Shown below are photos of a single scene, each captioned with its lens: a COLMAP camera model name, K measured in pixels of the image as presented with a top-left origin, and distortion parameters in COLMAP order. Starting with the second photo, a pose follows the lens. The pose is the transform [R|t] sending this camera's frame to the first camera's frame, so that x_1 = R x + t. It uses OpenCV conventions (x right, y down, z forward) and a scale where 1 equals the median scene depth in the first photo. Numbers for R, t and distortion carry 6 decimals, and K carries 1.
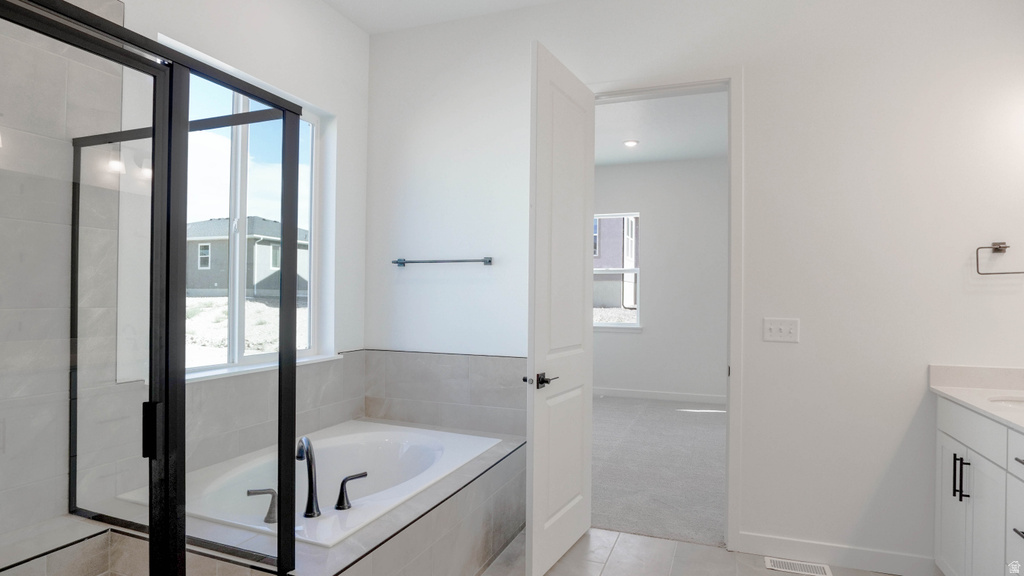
lens RADIAL K [[559.5, 0, 510.9], [0, 559.5, 291.5], [0, 0, 1]] dist [-0.029193, 0.000880]
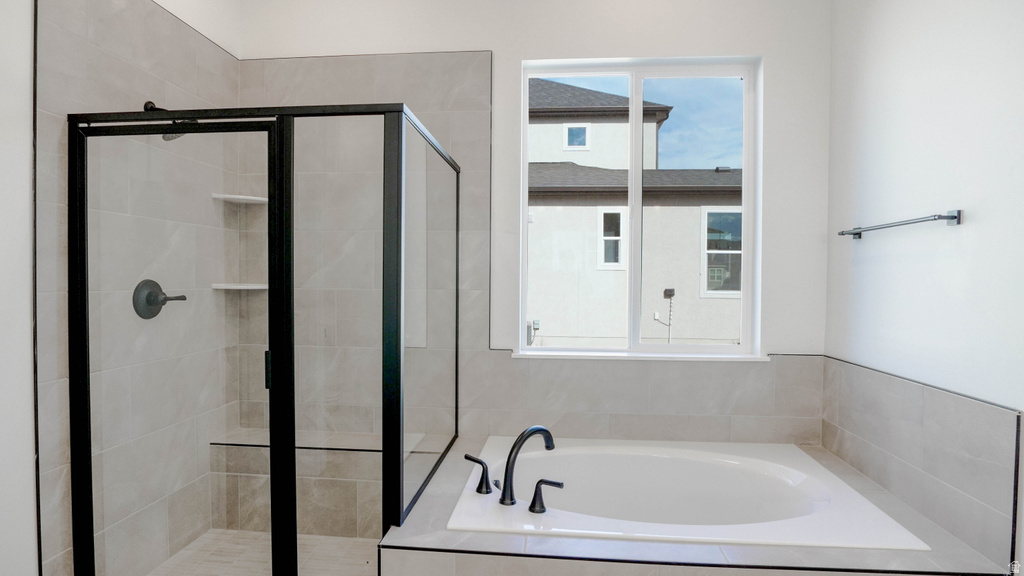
lens RADIAL K [[560.1, 0, 512.0], [0, 560.1, 288.0], [0, 0, 1]] dist [0.000492, 0.000261]
pose [[0.284394, 0.008817, -0.958667, 0.411202], [0.004642, 0.999933, 0.010574, 0.007328], [0.958696, -0.007457, 0.284334, 0.501723]]
